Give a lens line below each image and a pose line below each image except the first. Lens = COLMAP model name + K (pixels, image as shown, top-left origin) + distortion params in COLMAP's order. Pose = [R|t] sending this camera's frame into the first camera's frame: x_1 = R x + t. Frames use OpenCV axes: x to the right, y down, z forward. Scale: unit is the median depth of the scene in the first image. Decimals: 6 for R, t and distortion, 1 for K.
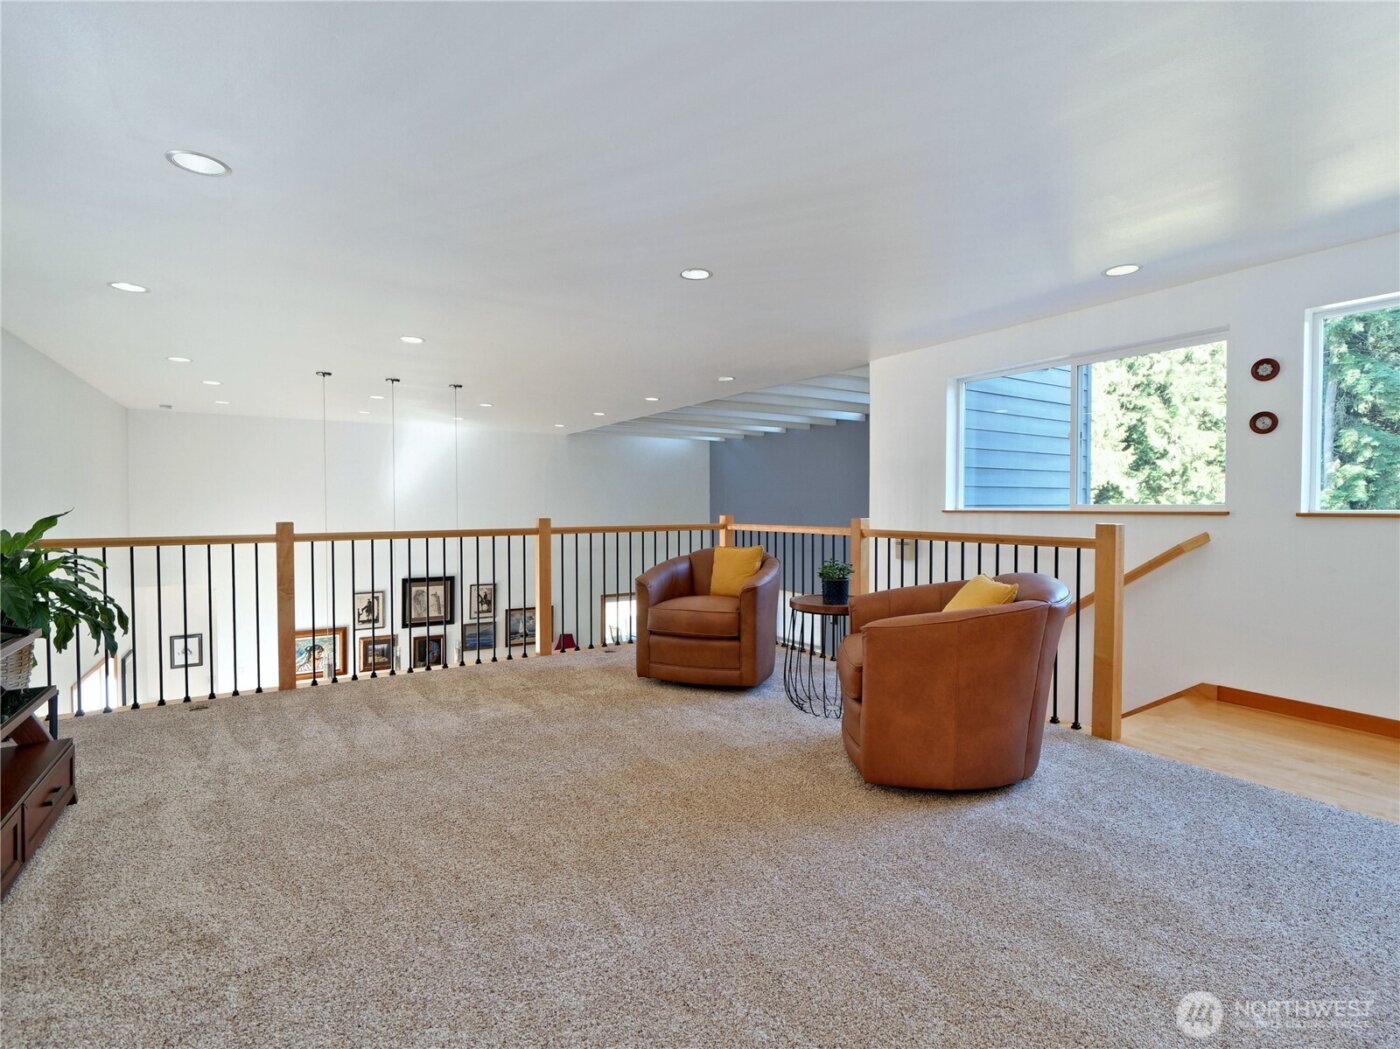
lens RADIAL K [[666.0, 0, 700.0], [0, 666.0, 524.5], [0, 0, 1]] dist [0.001172, 0.000479]
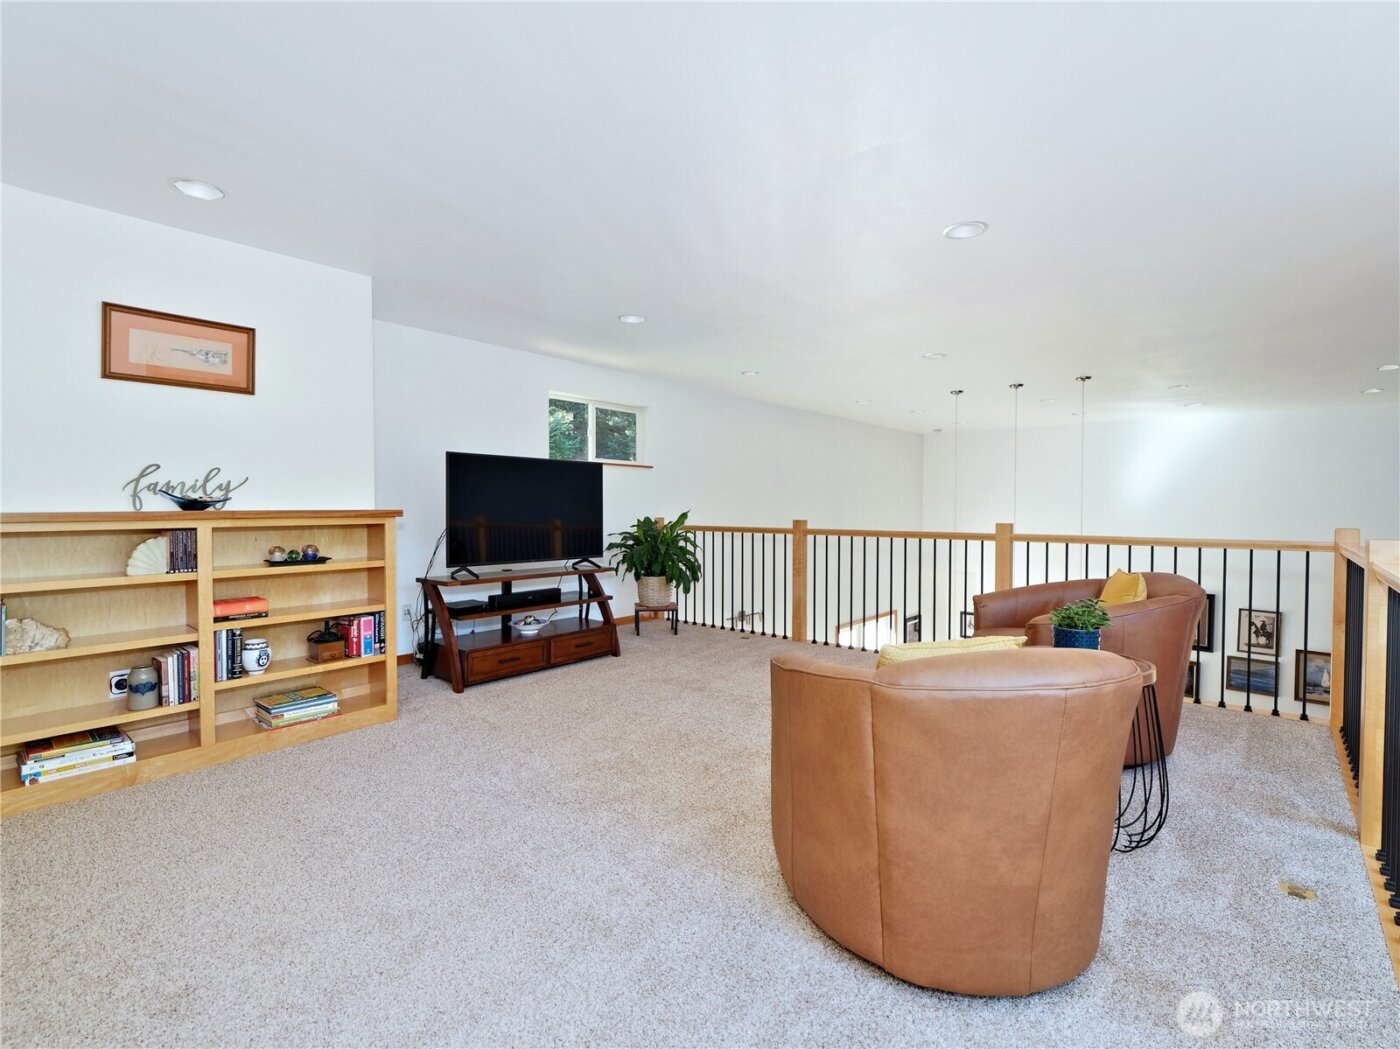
lens RADIAL K [[666.0, 0, 700.0], [0, 666.0, 524.5], [0, 0, 1]] dist [0.001172, 0.000479]
pose [[0.281799, 0.028207, -0.959059, 0.238324], [-0.031678, 0.999296, 0.020083, -0.005647], [0.958950, 0.024722, 0.282494, 0.154771]]
